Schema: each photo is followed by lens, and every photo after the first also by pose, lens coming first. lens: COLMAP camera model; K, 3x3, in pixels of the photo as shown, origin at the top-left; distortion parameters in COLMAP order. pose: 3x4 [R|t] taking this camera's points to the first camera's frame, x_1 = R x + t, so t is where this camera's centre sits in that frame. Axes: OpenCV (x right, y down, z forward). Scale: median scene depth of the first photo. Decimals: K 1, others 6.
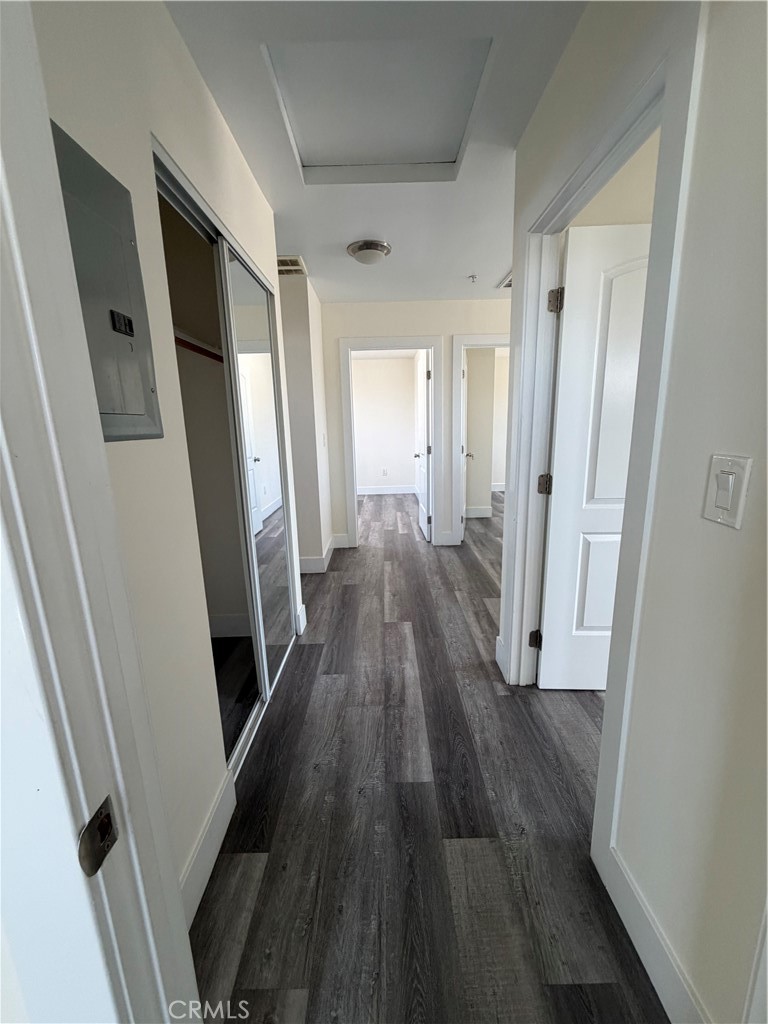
lens RADIAL K [[406.5, 0, 384.0], [0, 406.5, 512.0], [0, 0, 1]] dist [0.001153, -0.000086]
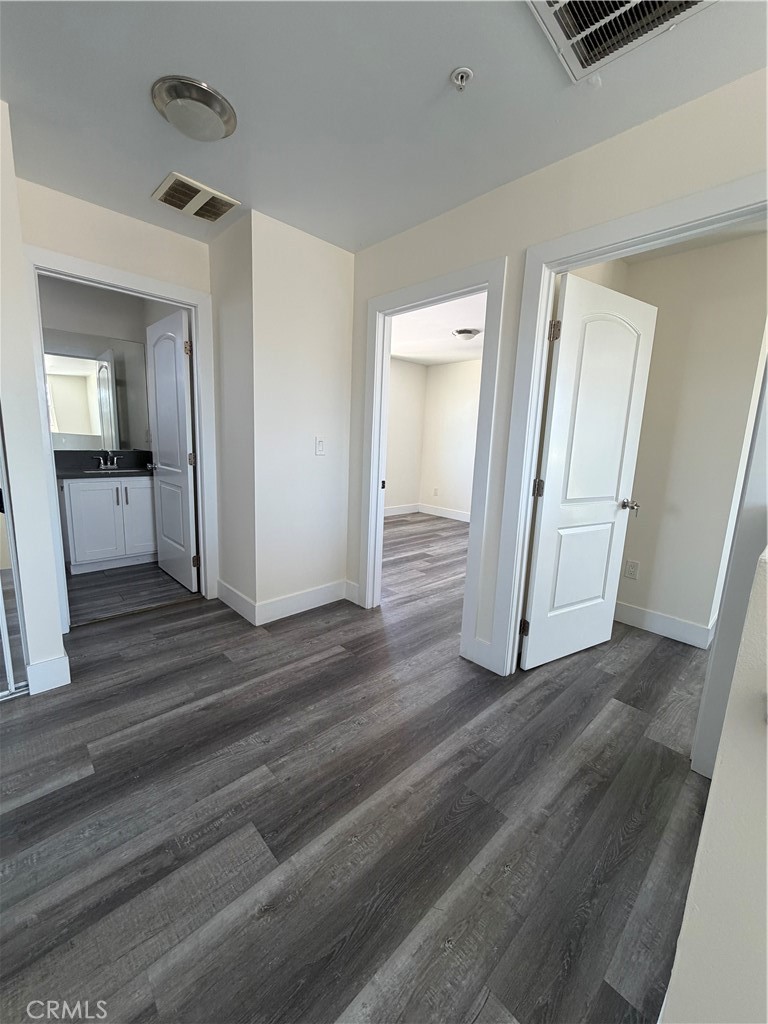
lens RADIAL K [[406.5, 0, 384.0], [0, 406.5, 512.0], [0, 0, 1]] dist [0.001153, -0.000086]
pose [[0.682816, 0.183598, -0.707145, 0.549096], [-0.210145, 0.976361, 0.050580, -0.151582], [0.699715, 0.114066, 0.705257, 0.711753]]
